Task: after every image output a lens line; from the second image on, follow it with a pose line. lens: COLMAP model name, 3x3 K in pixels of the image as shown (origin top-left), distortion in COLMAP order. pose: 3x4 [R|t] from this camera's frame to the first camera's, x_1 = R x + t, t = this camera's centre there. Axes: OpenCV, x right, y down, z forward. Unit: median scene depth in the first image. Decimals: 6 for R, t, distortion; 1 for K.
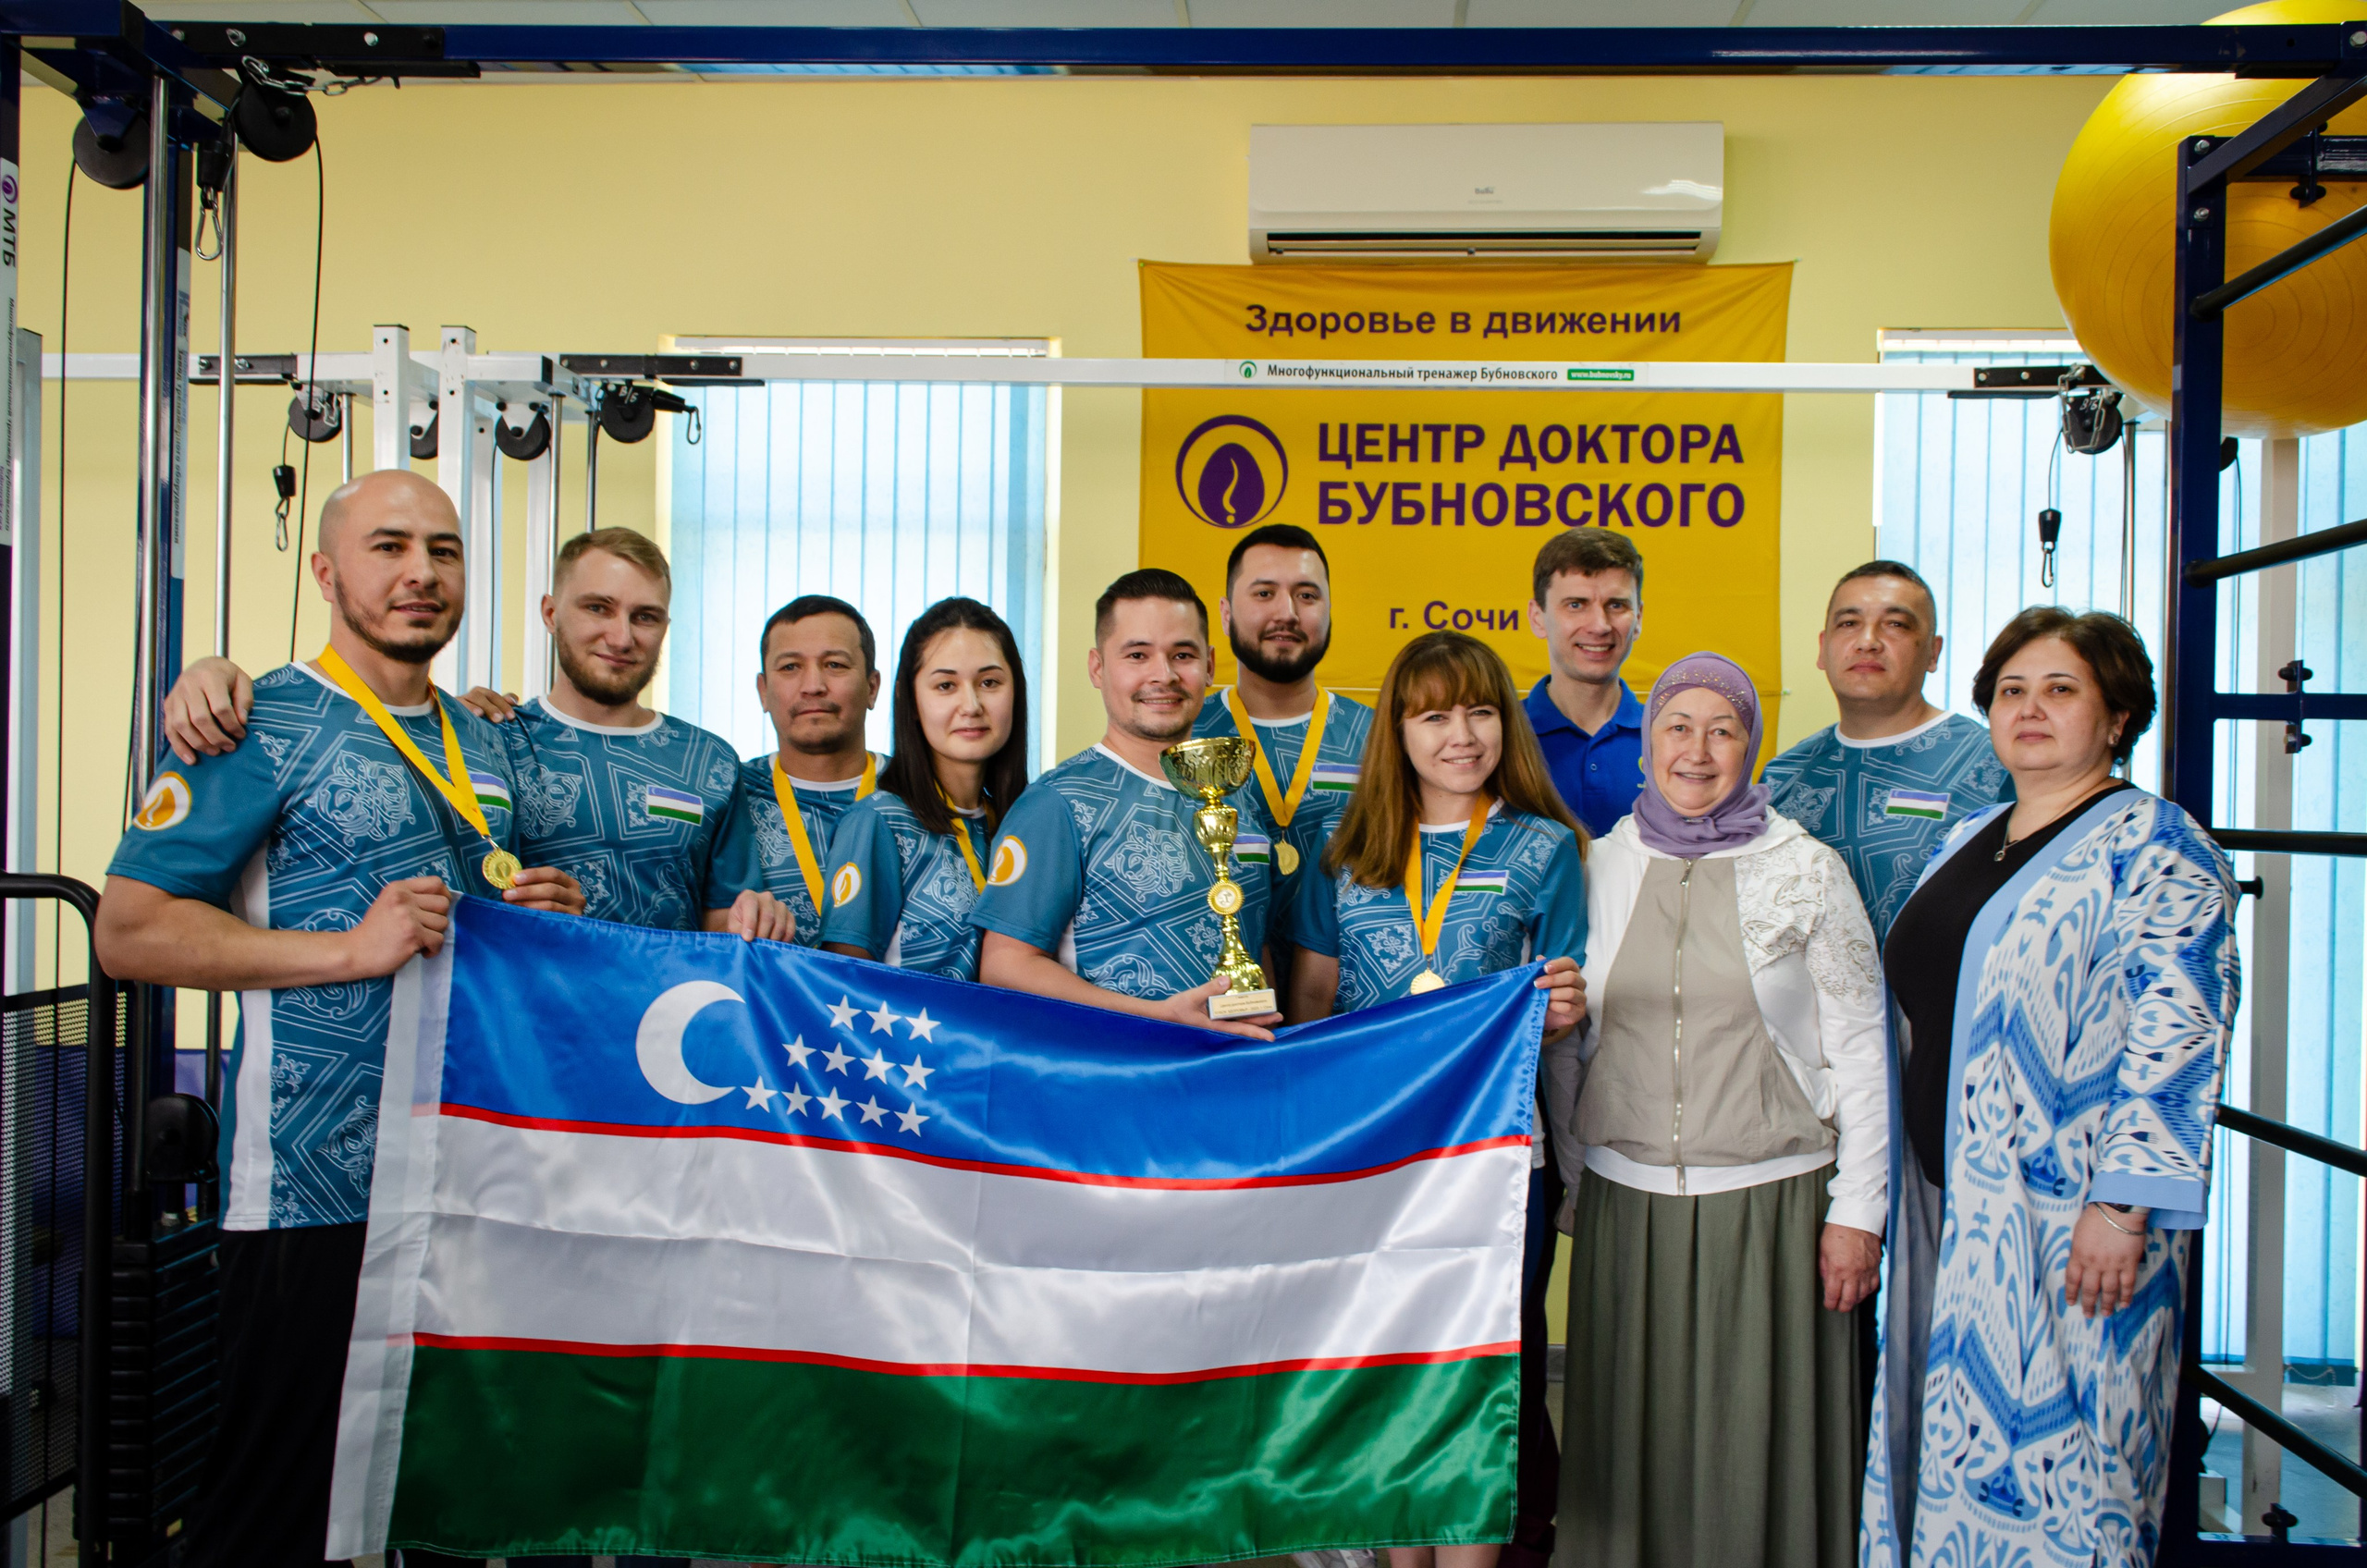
lens RADIAL K [[2234.7, 0, 1194.4], [0, 2234.7, 812.1], [0, 0, 1]] dist [0.053560, 0.000000]
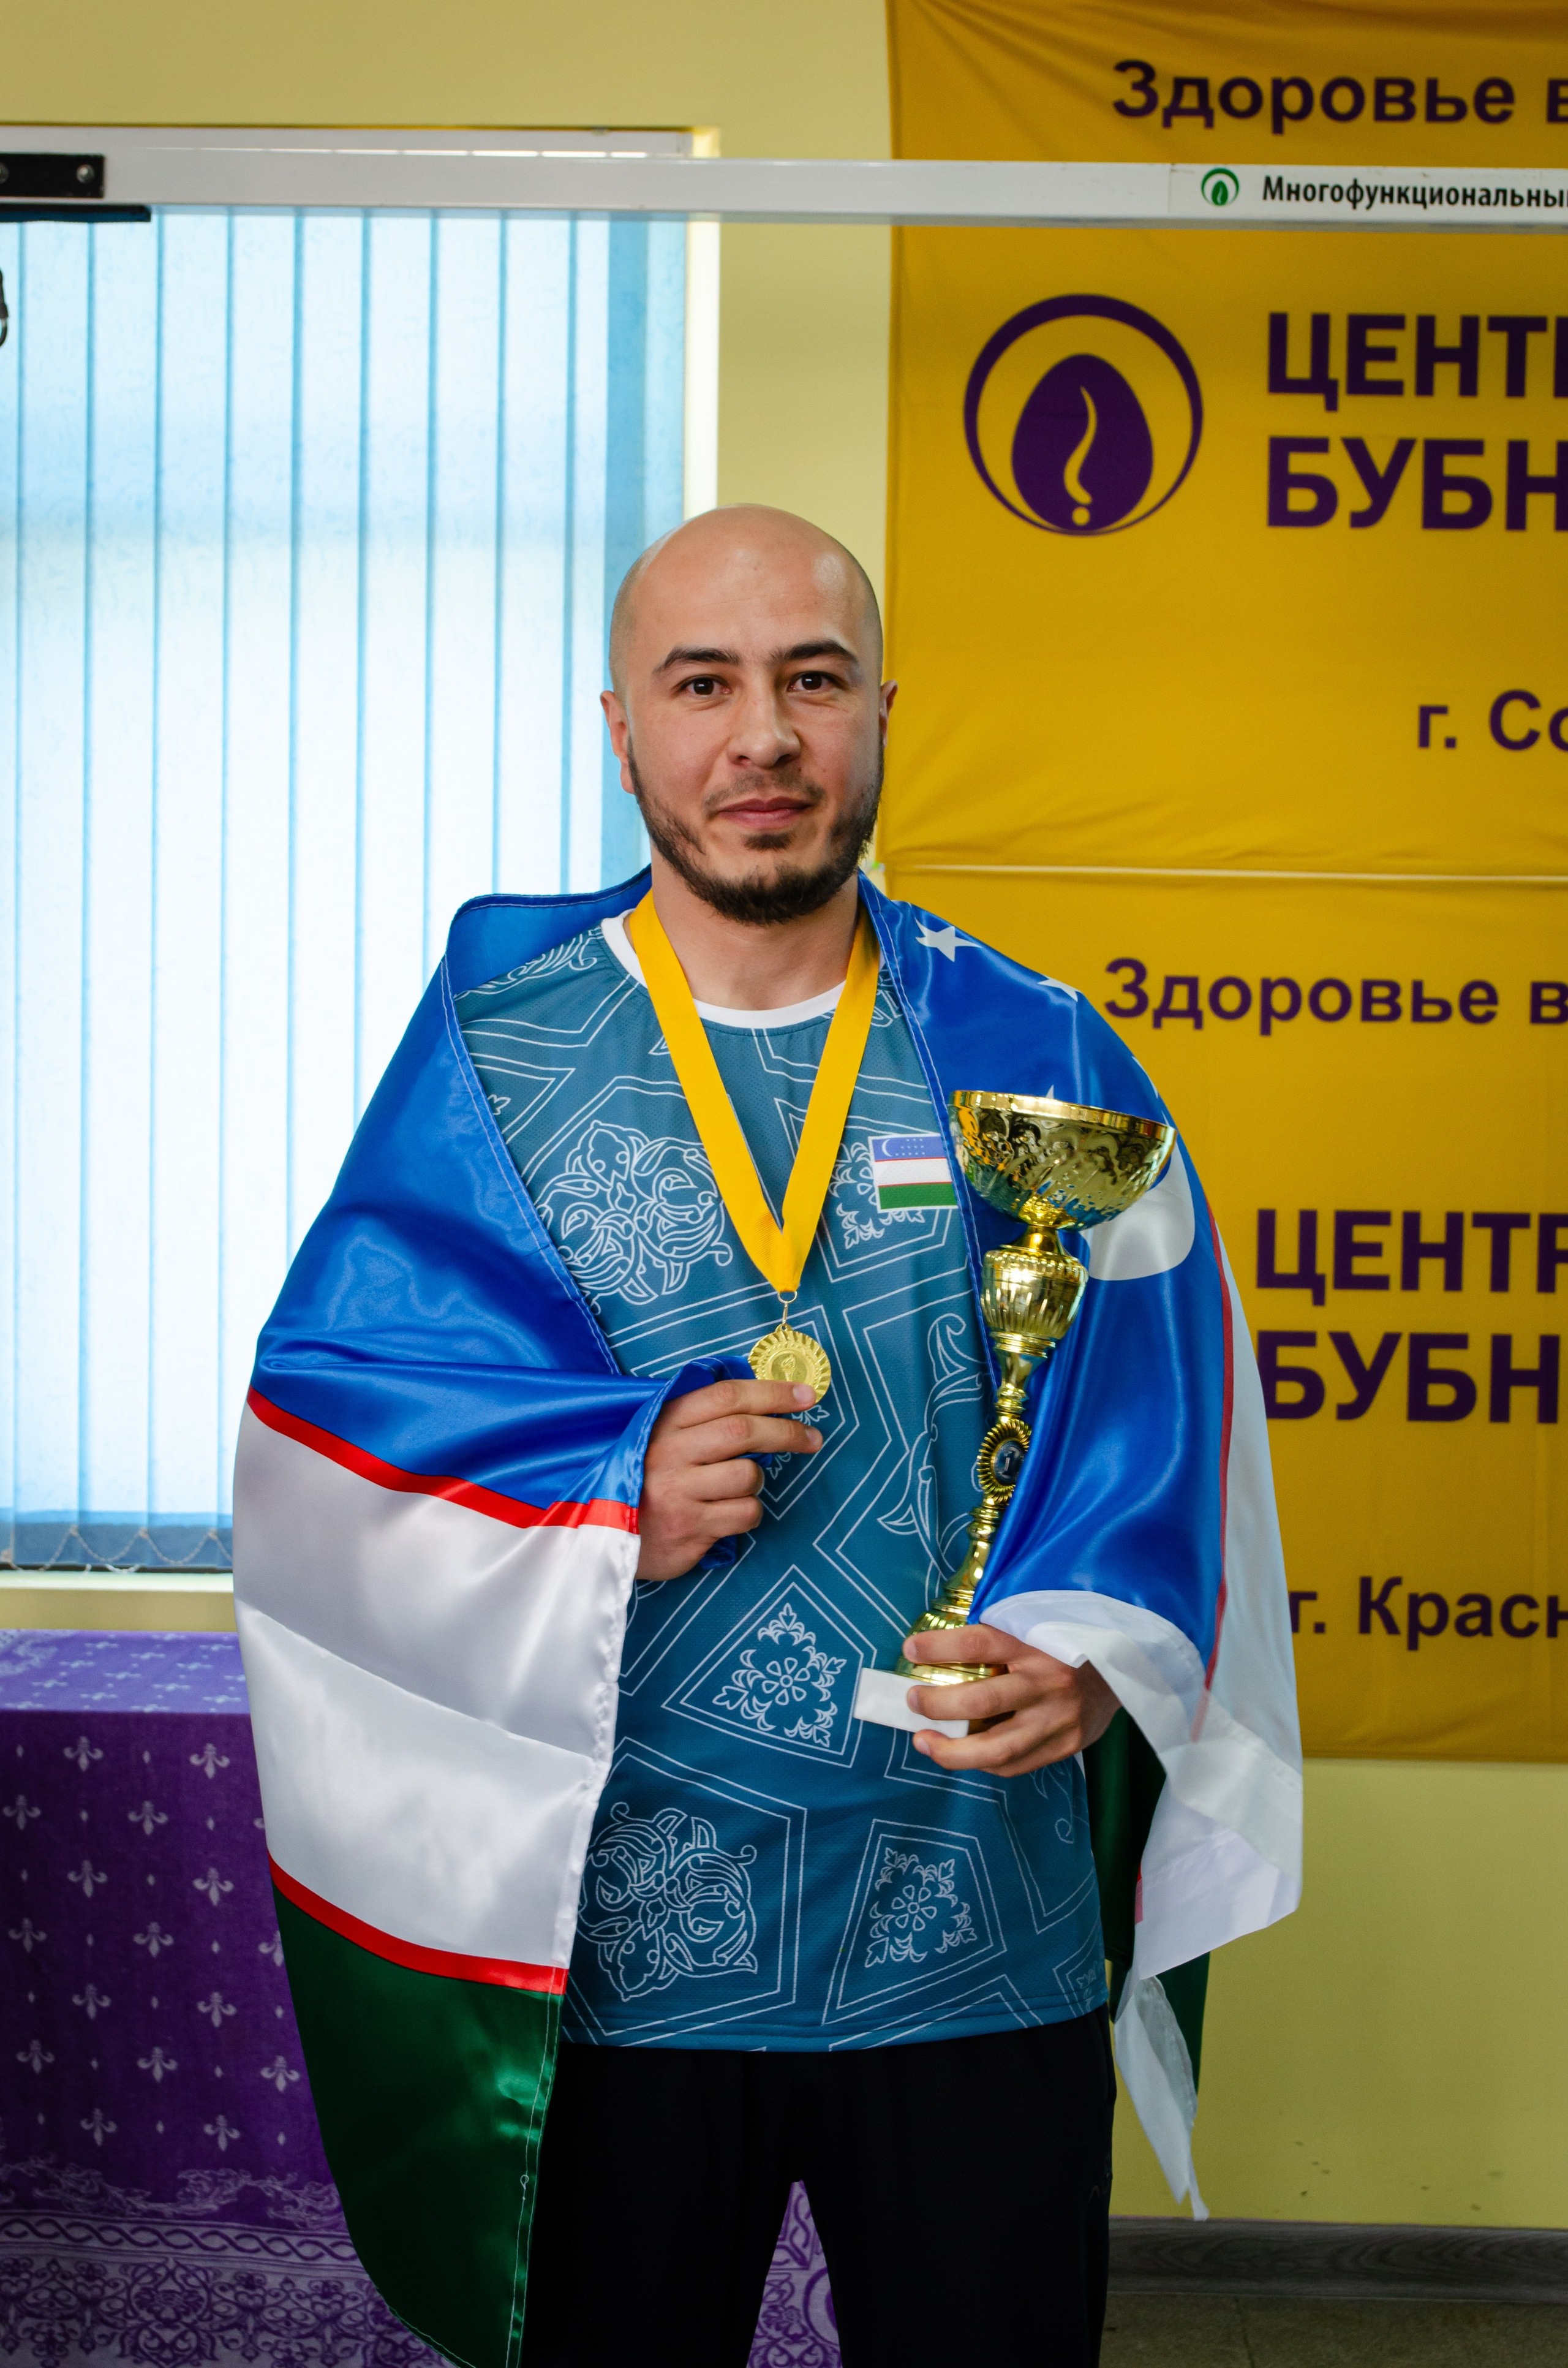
lens RADIAL K [[4118.6, 0, 760.9], [0, 4118.6, 1192.0], [0, 0, 1]] dist [0.006093, 0.000000]
pose [[0.998821, -0.005903, 0.048186, -0.094965], [0.004408, 0.999507, 0.031076, -0.016051], [-0.048346, -0.030827, 0.998355, 0.132996]]
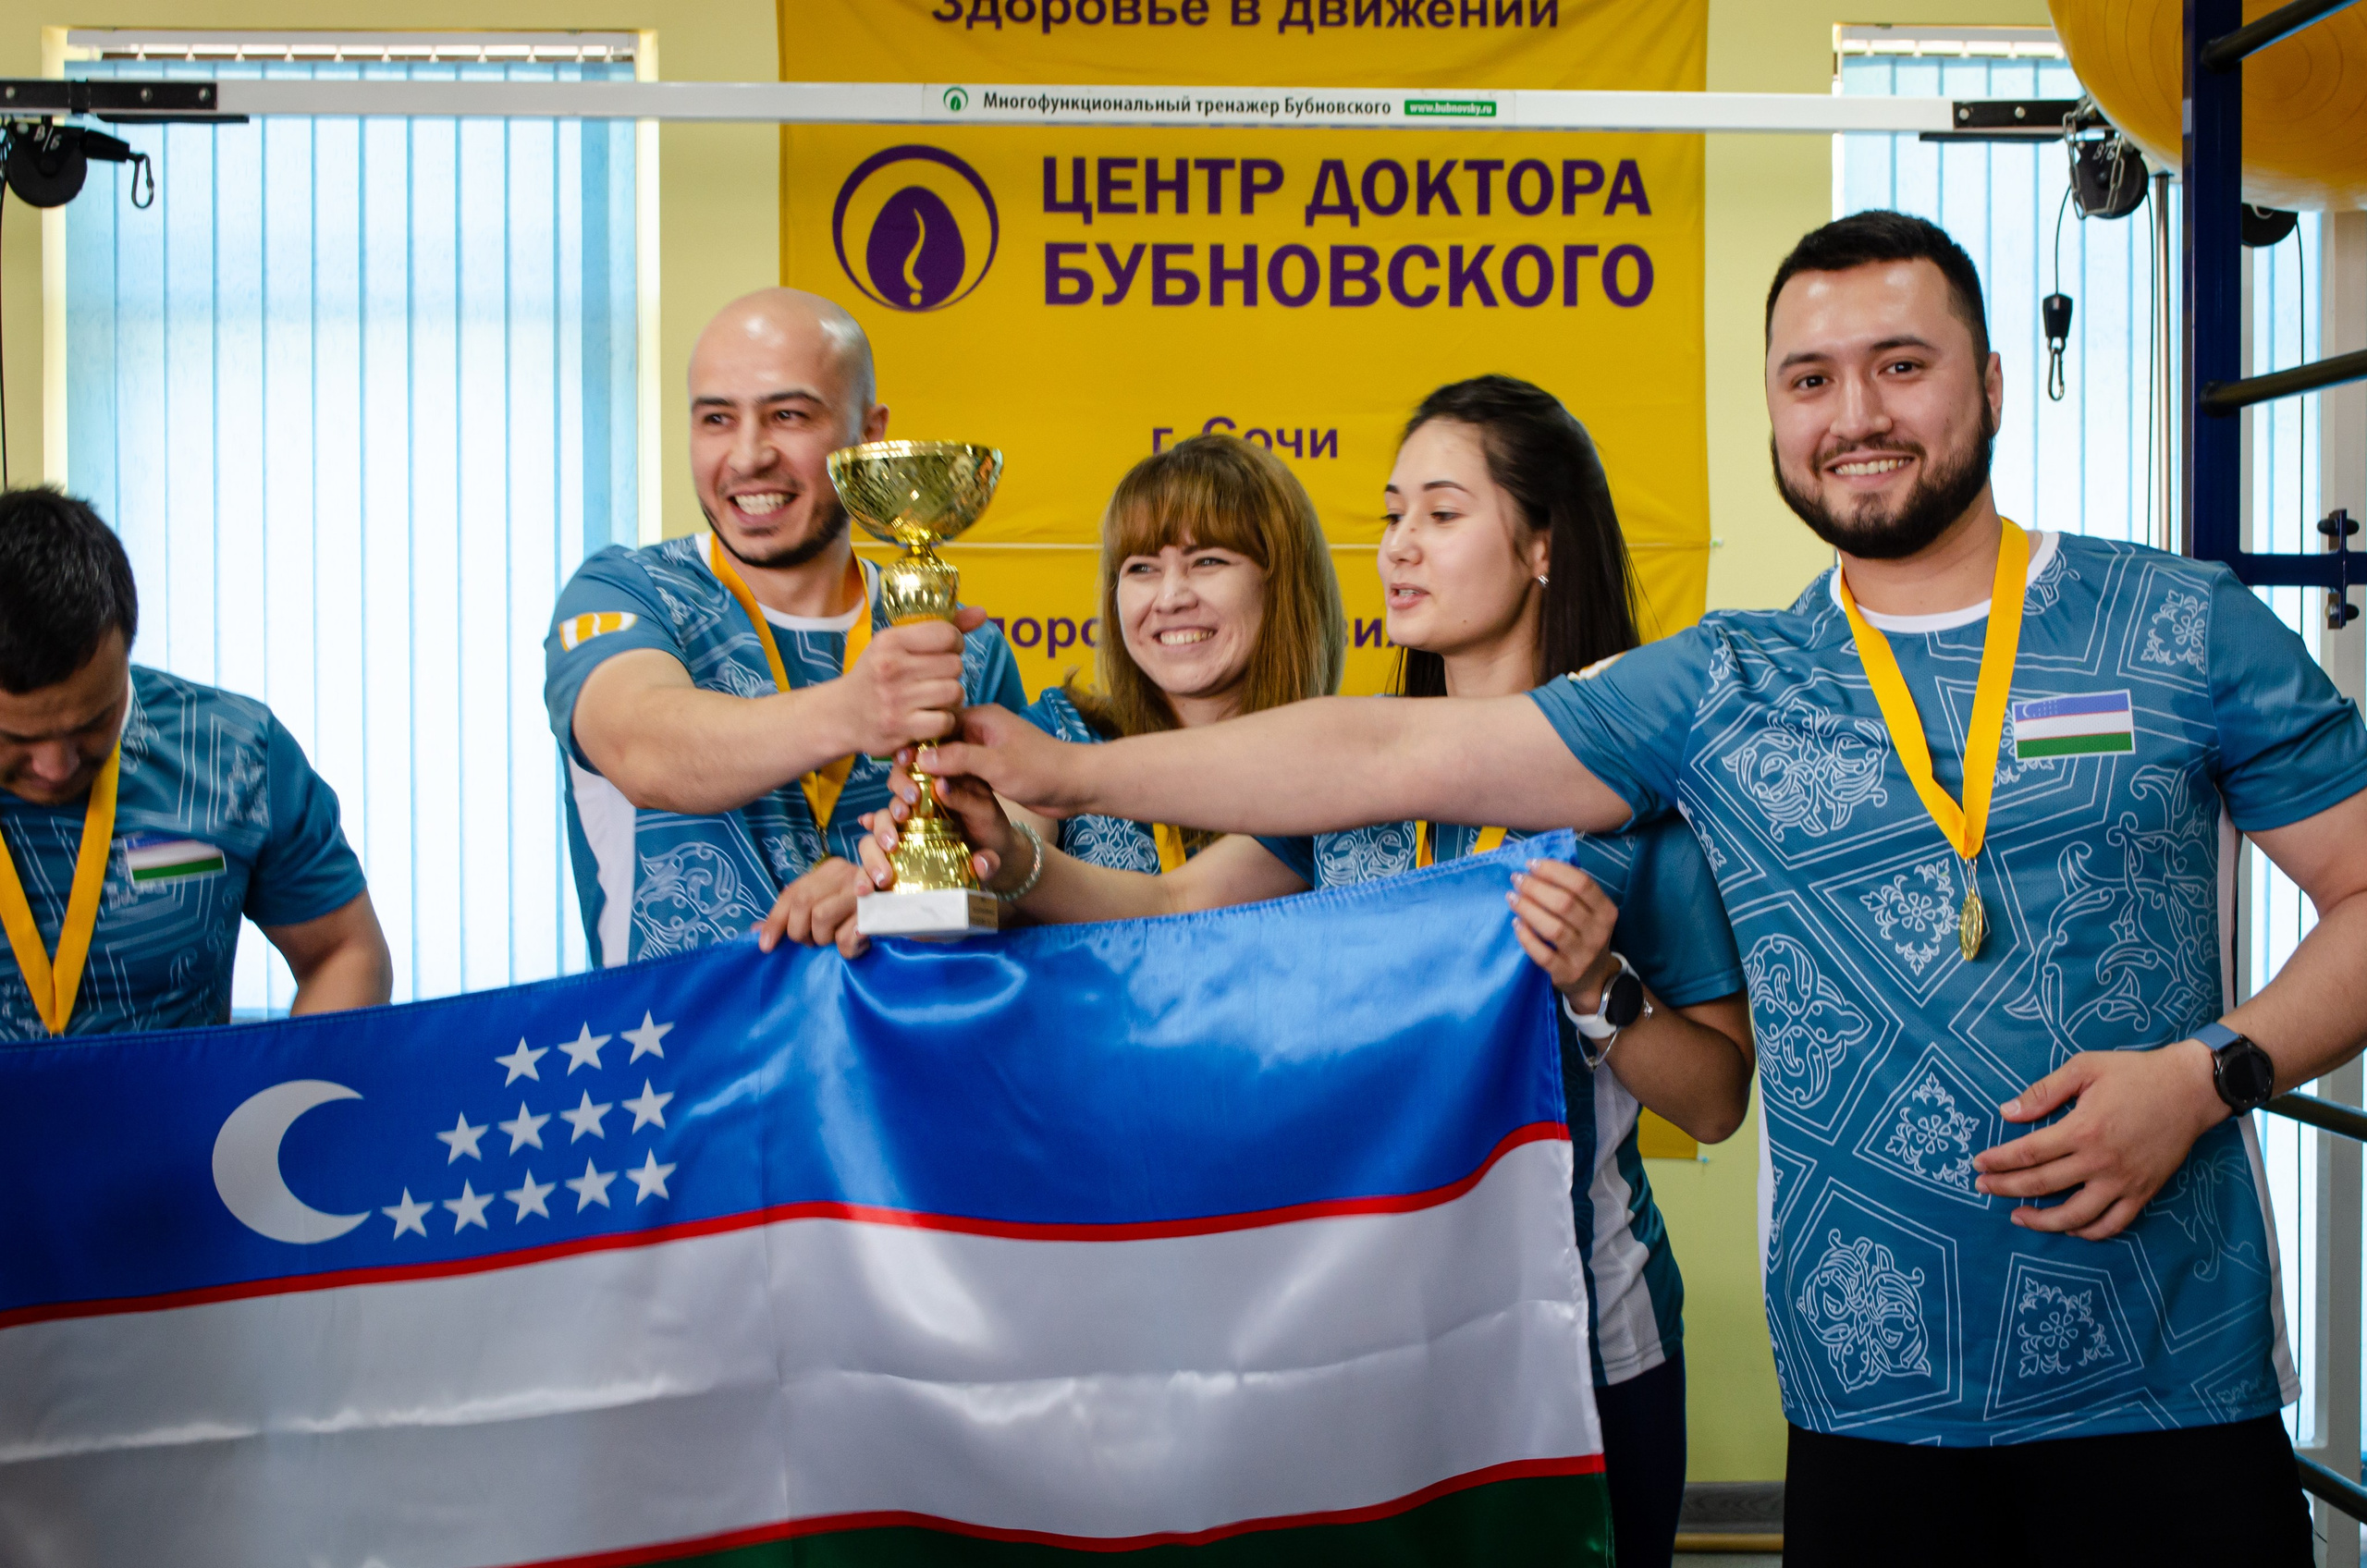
lens RADIAL K [[4007.2, 0, 1207.0], [0, 4007.2, 820.8], [0, 0, 1]] dist [-0.017287, 0.000000]
pose [[0.992595, -0.022800, 0.119309, -0.044887], [0.020053, 0.999507, 0.024170, -0.000436], [-0.119801, -0.021598, 0.992563, -0.220574]]
